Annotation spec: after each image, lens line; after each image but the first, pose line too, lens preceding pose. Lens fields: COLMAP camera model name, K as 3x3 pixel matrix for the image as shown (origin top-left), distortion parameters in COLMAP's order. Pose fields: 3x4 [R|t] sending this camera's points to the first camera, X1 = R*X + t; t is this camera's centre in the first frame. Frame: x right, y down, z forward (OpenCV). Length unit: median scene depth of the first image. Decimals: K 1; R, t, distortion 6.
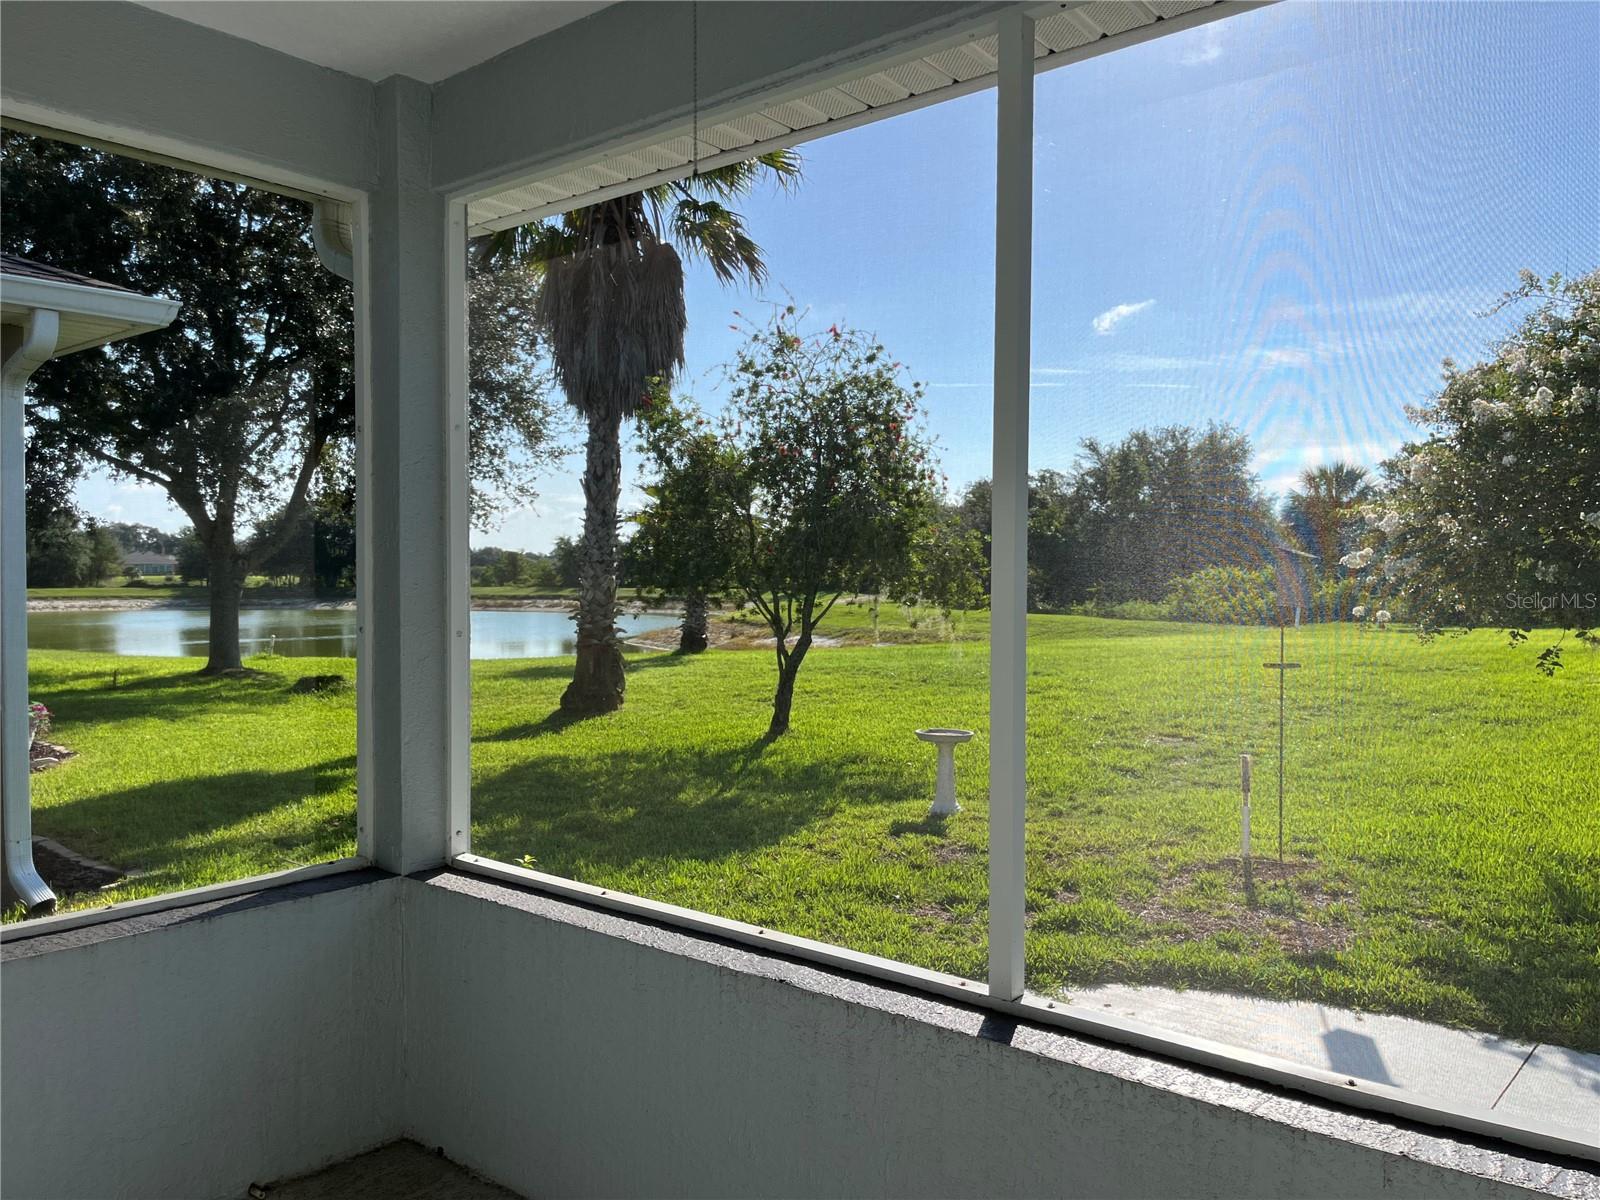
lens RADIAL K [[1224.9, 0, 798.0], [0, 1224.9, 590.8], [0, 0, 1]] dist [0.039236, -0.044157]
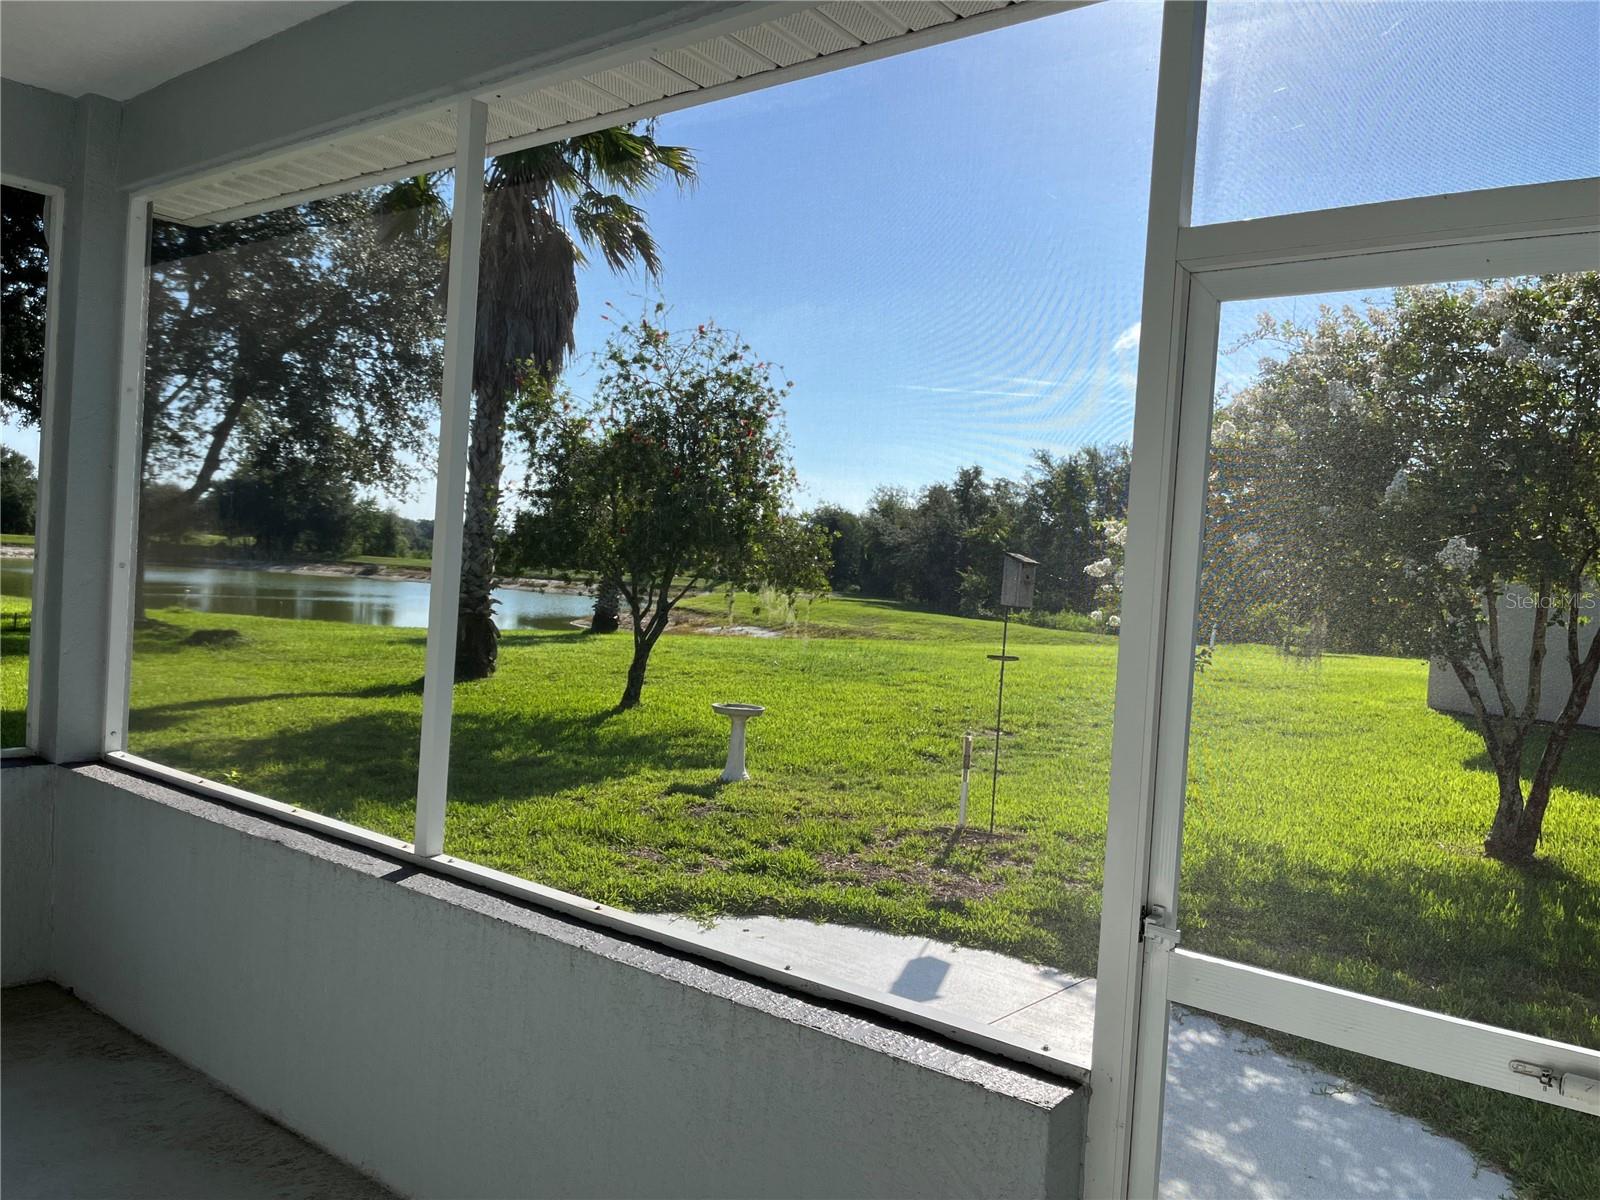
lens RADIAL K [[1224.9, 0, 799.9], [0, 1224.9, 606.2], [0, 0, 1]] dist [0.039236, -0.044157]
pose [[0.997699, 0.061379, 0.028814, 0.089613], [-0.061856, 0.997957, 0.015988, 0.003831], [-0.027774, -0.017734, 0.999457, -0.053965]]
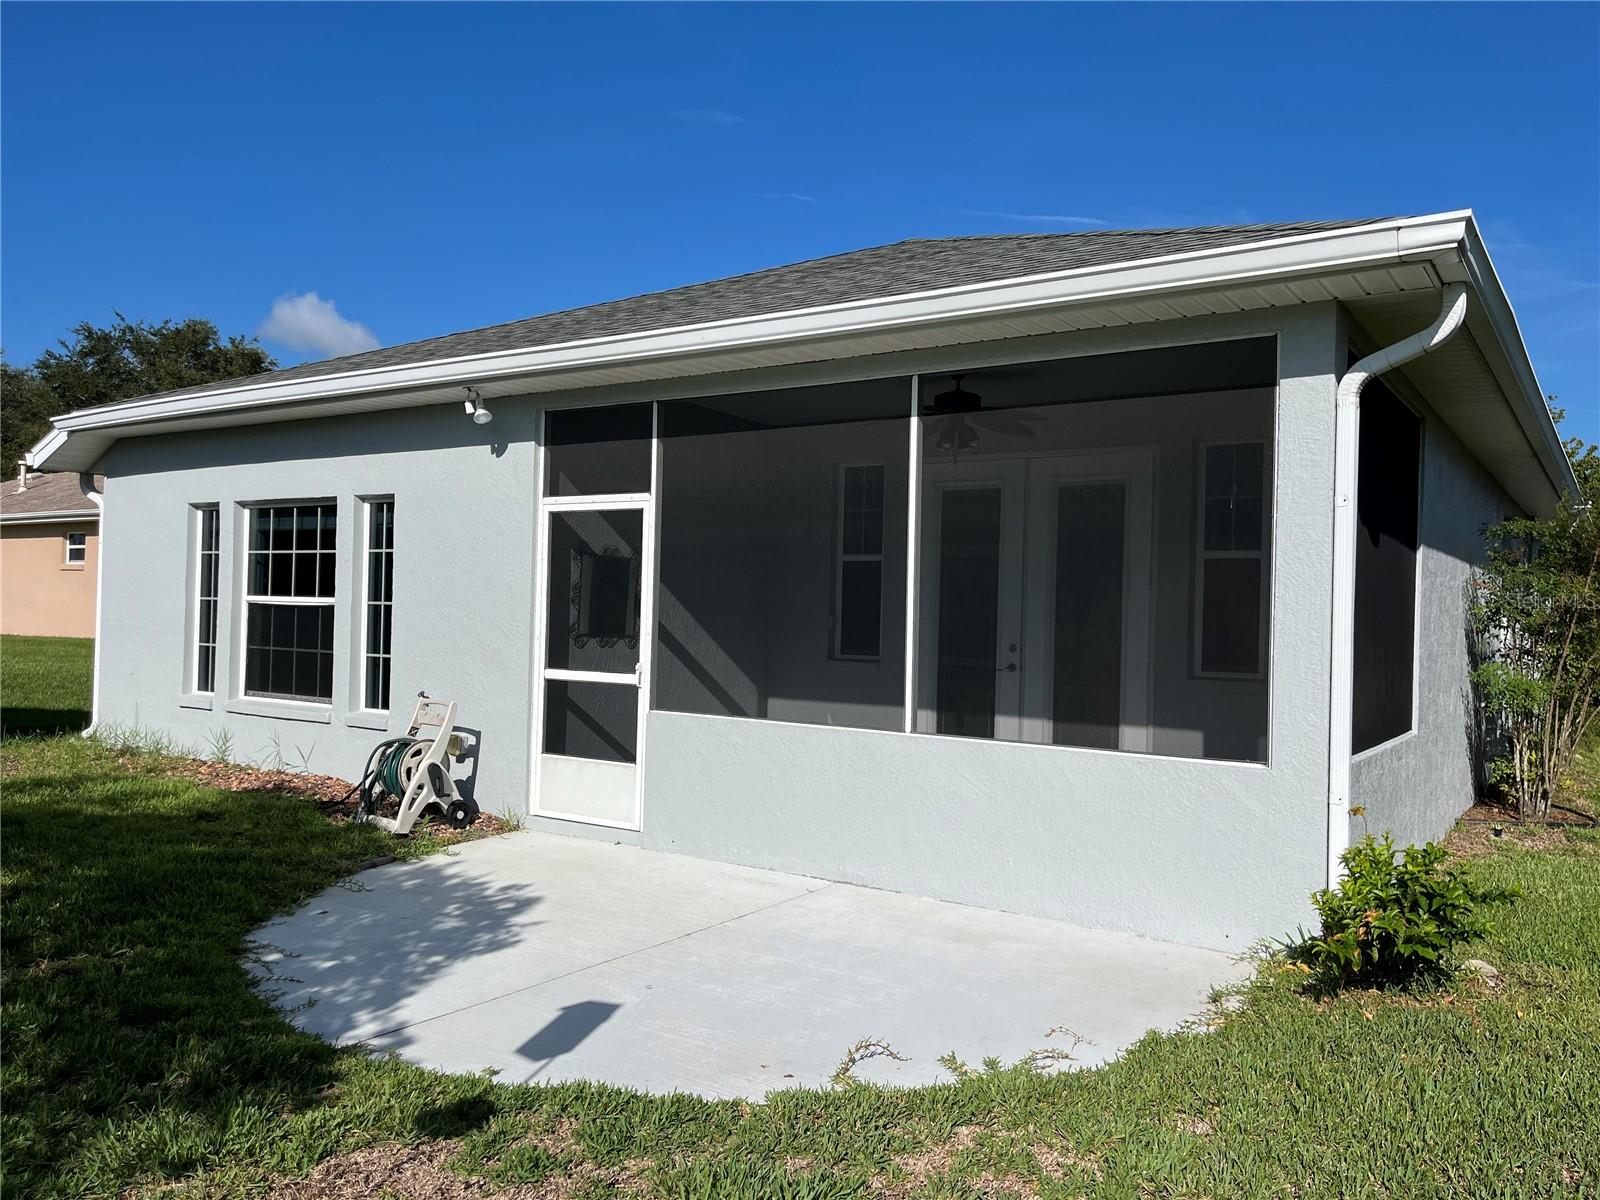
lens RADIAL K [[1224.9, 0, 800.1], [0, 1224.9, 600.1], [0, 0, 1]] dist [0.039236, -0.044157]
pose [[-0.994737, -0.014703, -0.101404, 0.119146], [-0.014065, 0.999877, -0.007007, 0.010781], [0.101495, -0.005544, -0.994821, 0.653129]]
